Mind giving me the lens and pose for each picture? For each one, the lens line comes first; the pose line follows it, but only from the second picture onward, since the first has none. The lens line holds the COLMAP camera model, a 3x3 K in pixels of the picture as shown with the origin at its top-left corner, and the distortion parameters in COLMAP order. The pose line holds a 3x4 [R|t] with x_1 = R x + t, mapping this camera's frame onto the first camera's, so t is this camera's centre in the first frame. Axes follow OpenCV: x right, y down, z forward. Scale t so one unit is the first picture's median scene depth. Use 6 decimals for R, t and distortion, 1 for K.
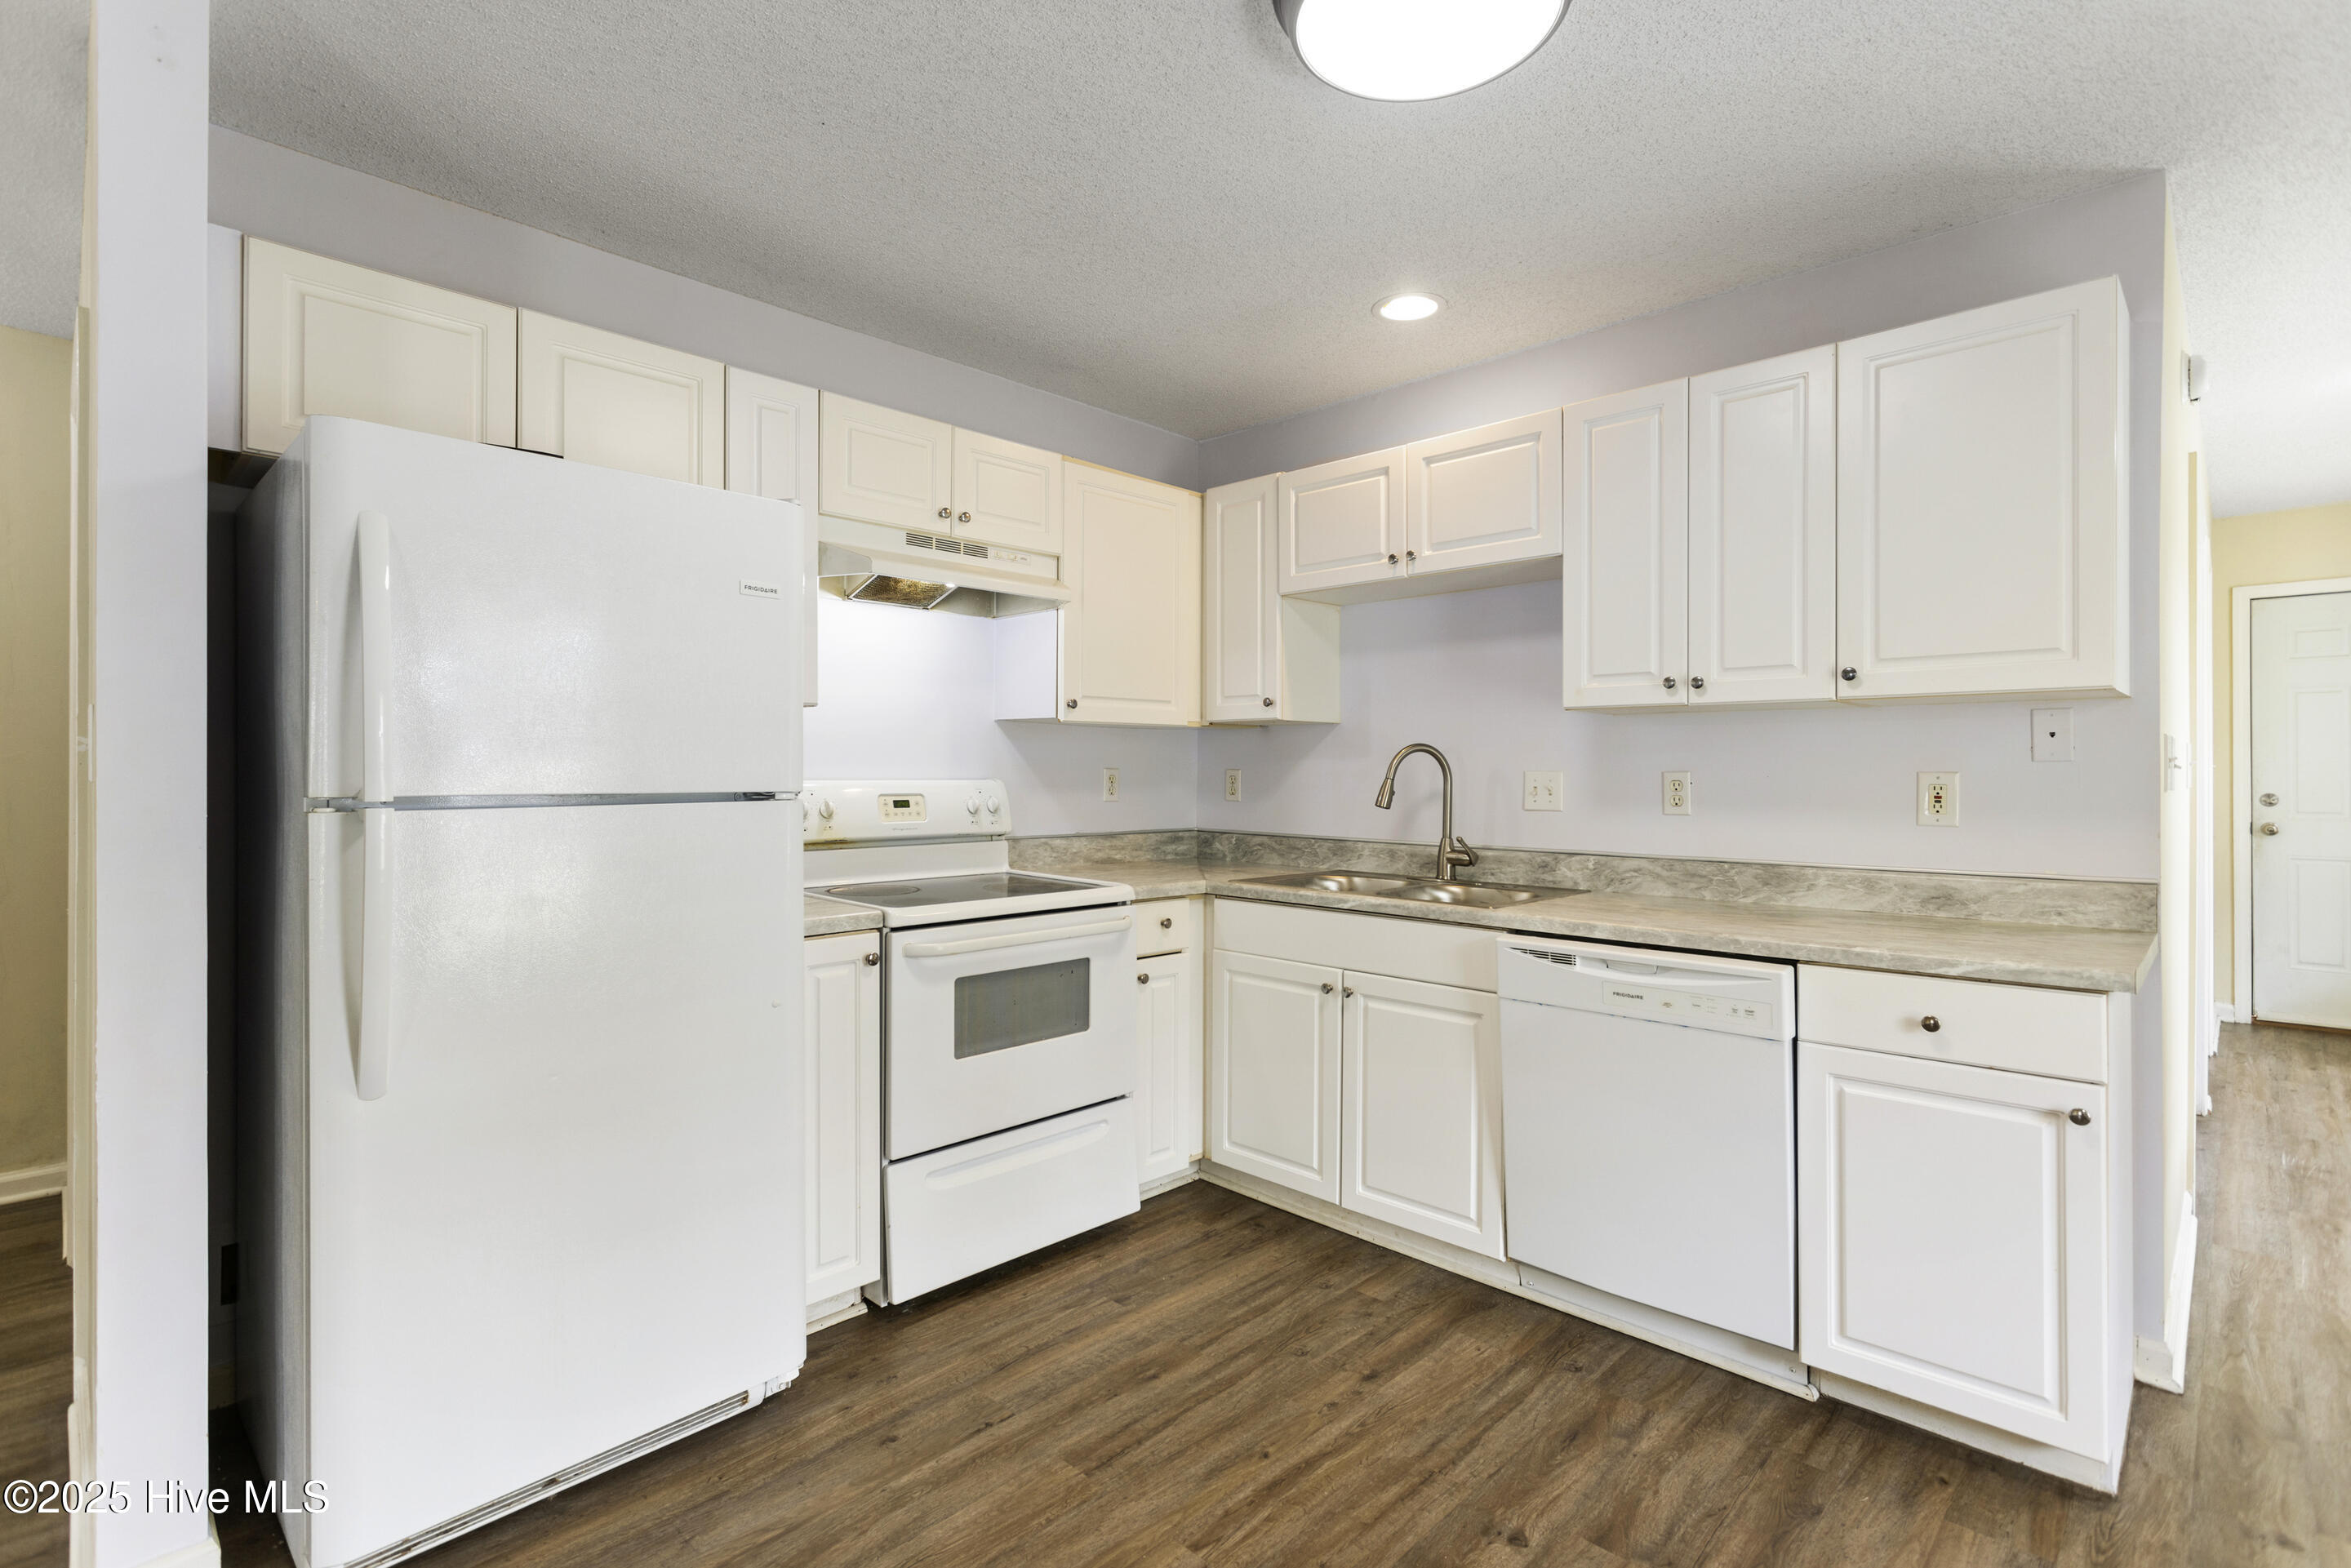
lens RADIAL K [[1108.3, 0, 1176.5], [0, 1108.3, 767.0], [0, 0, 1]] dist [0.003241, 0.001461]
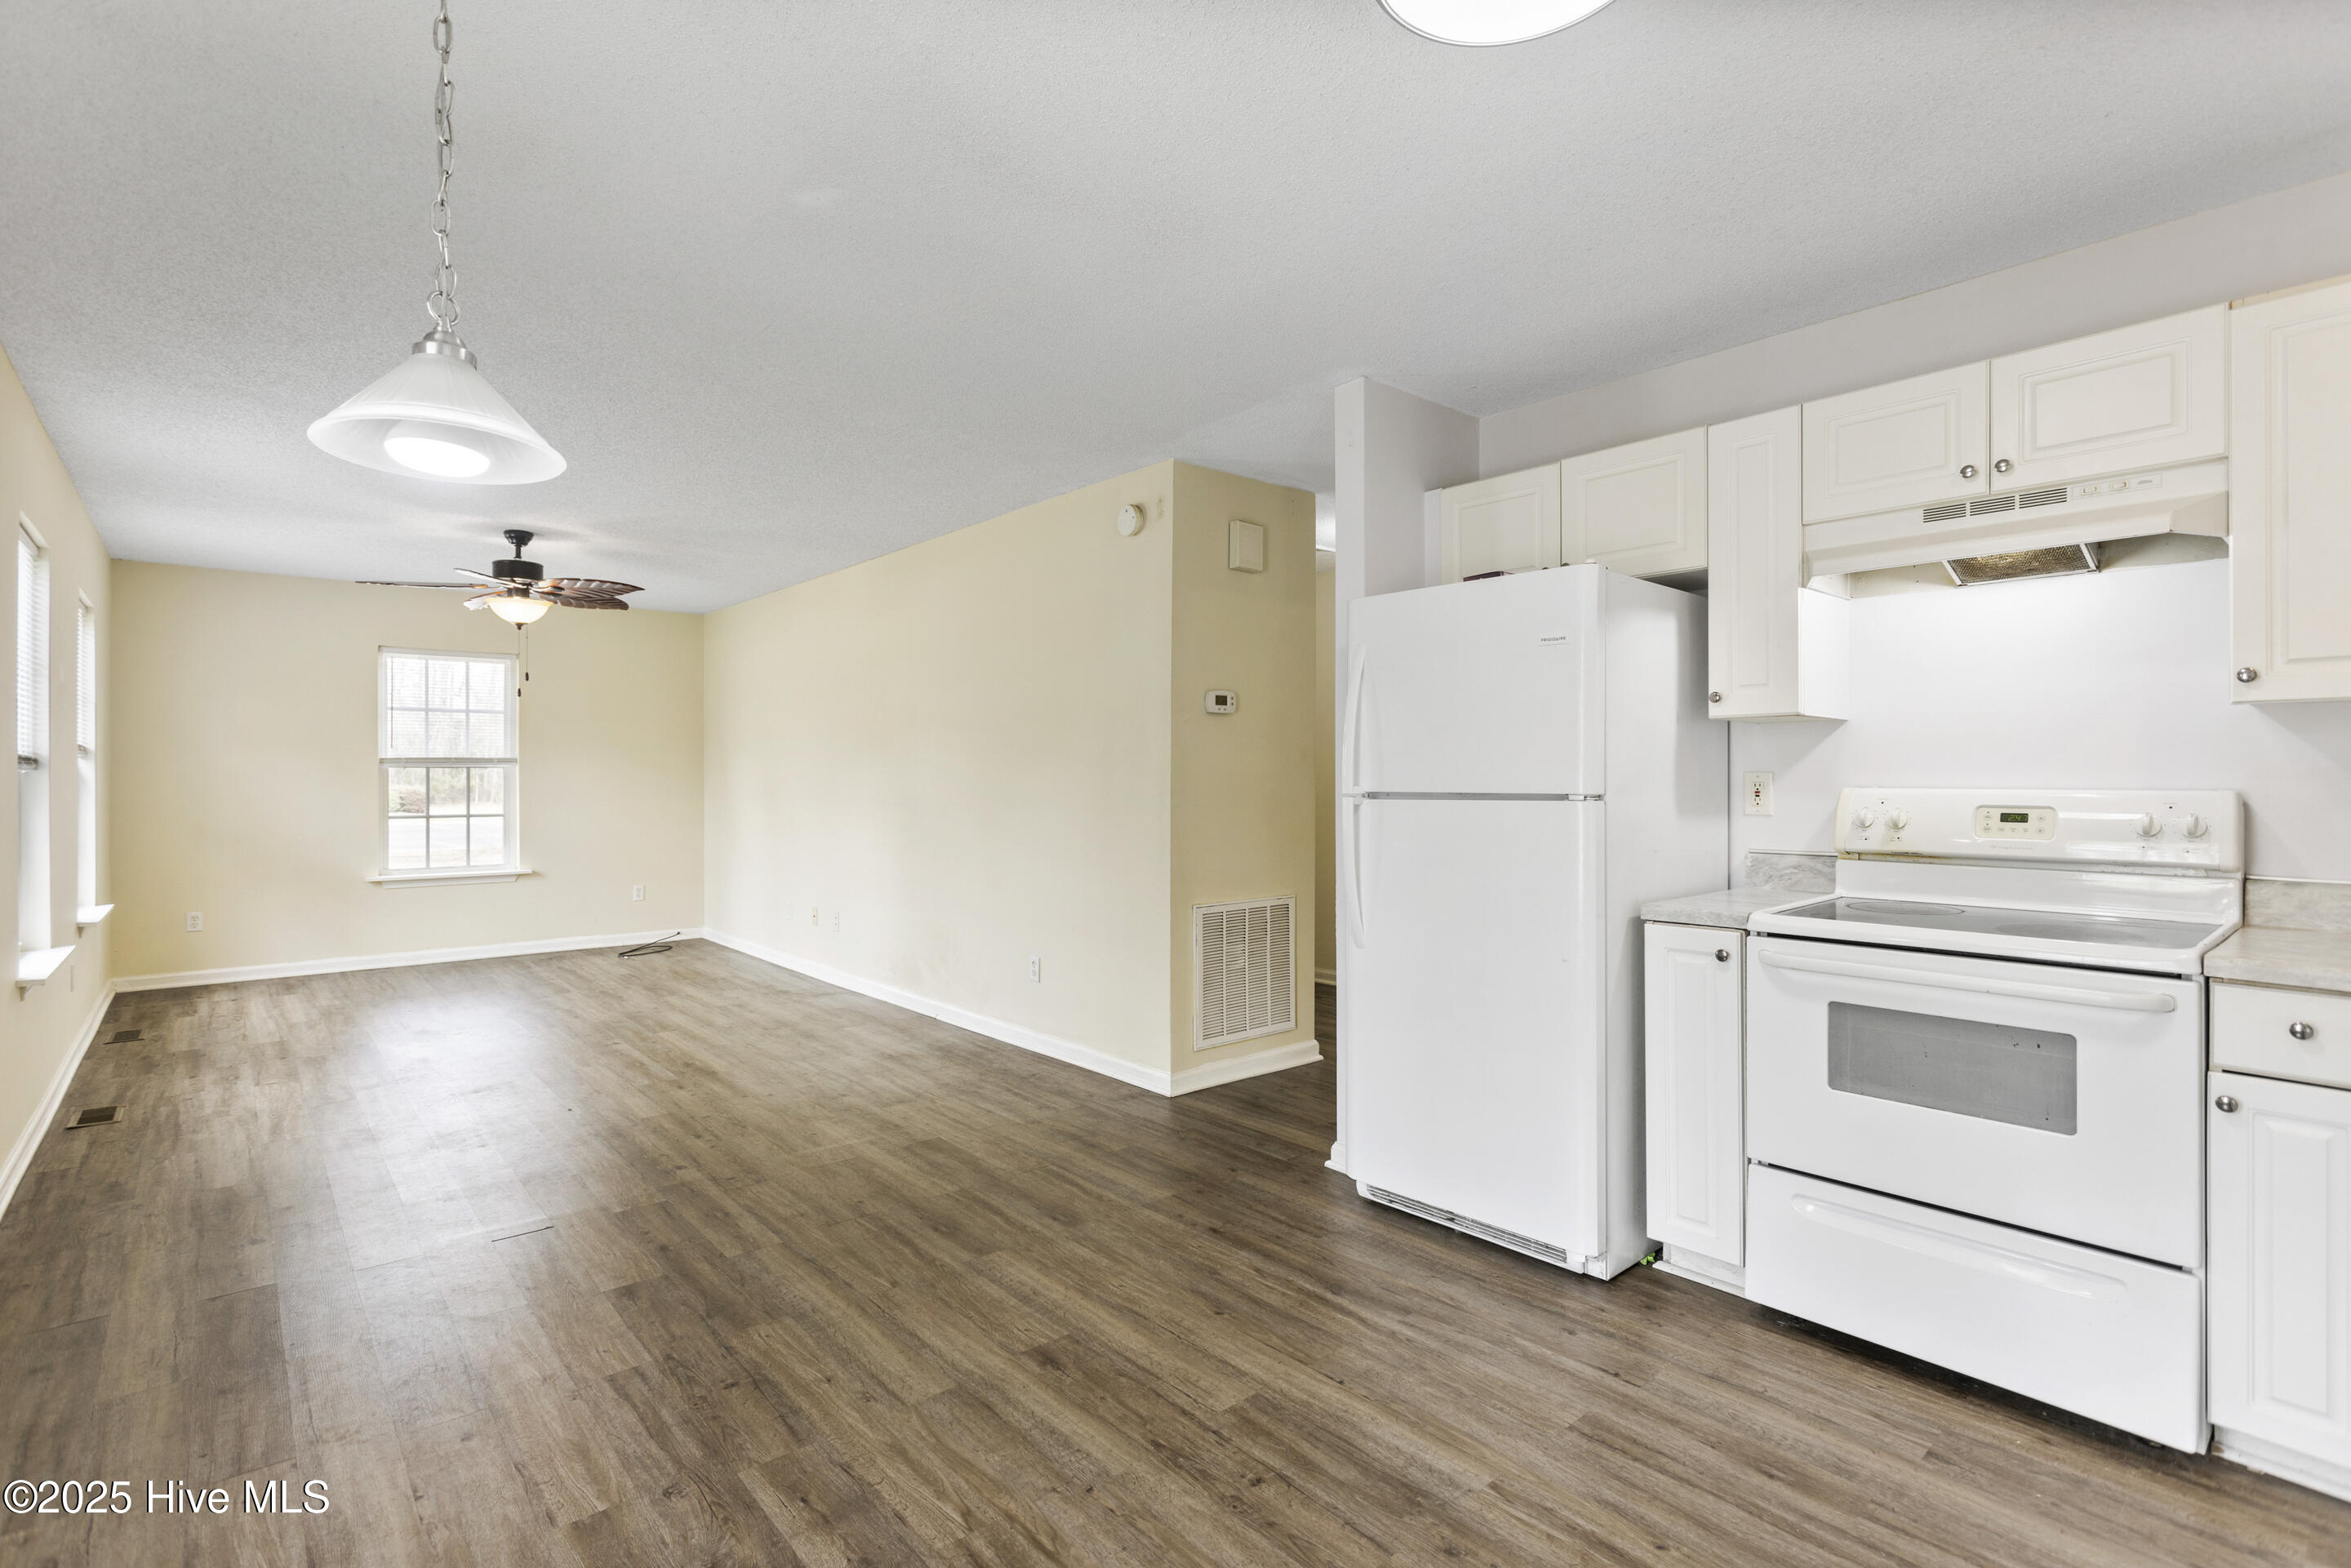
lens RADIAL K [[1108.3, 0, 1177.9], [0, 1108.3, 782.4], [0, 0, 1]] dist [0.003241, 0.001461]
pose [[-0.090642, 0.000505, -0.995883, 0.771418], [0.002942, 0.999996, 0.000239, 0.005409], [0.995879, -0.002908, -0.090643, 0.538428]]
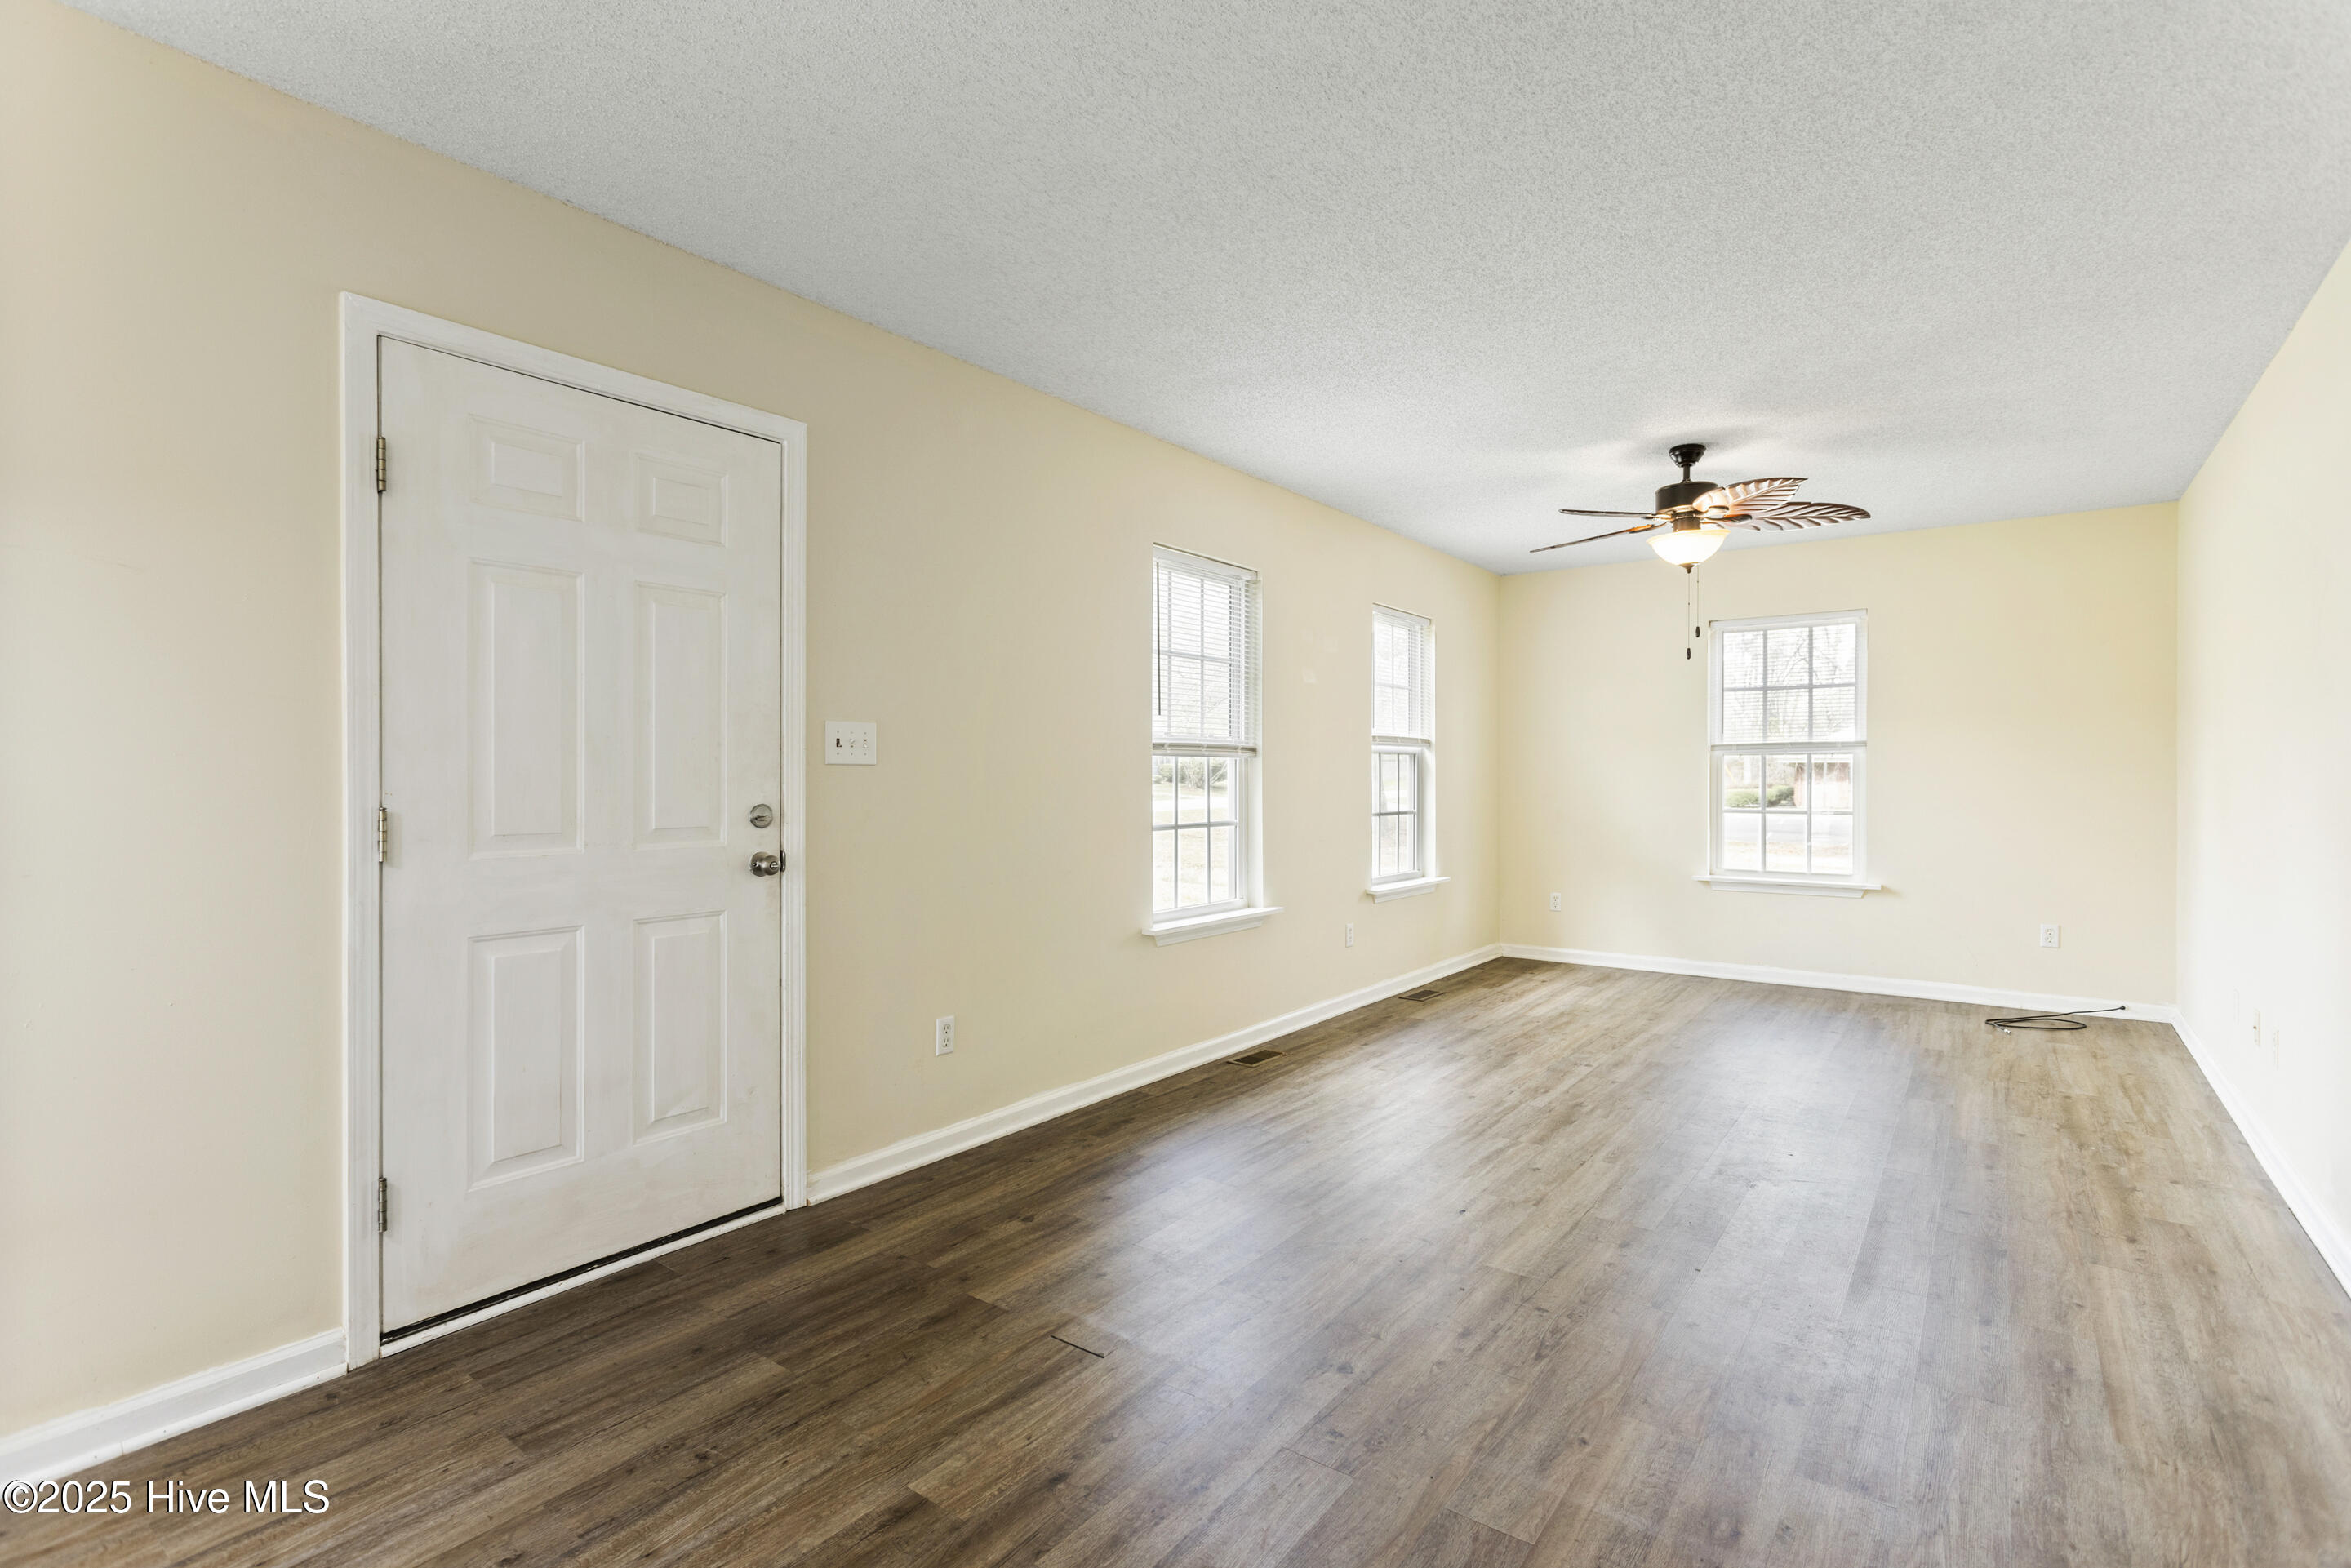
lens RADIAL K [[1108.3, 0, 1169.3], [0, 1108.3, 780.6], [0, 0, 1]] dist [0.003241, 0.001461]
pose [[-0.992786, -0.003586, -0.119847, -0.283096], [-0.003816, 0.999991, 0.001689, 0.020869], [0.119840, 0.002134, -0.992791, 0.639473]]
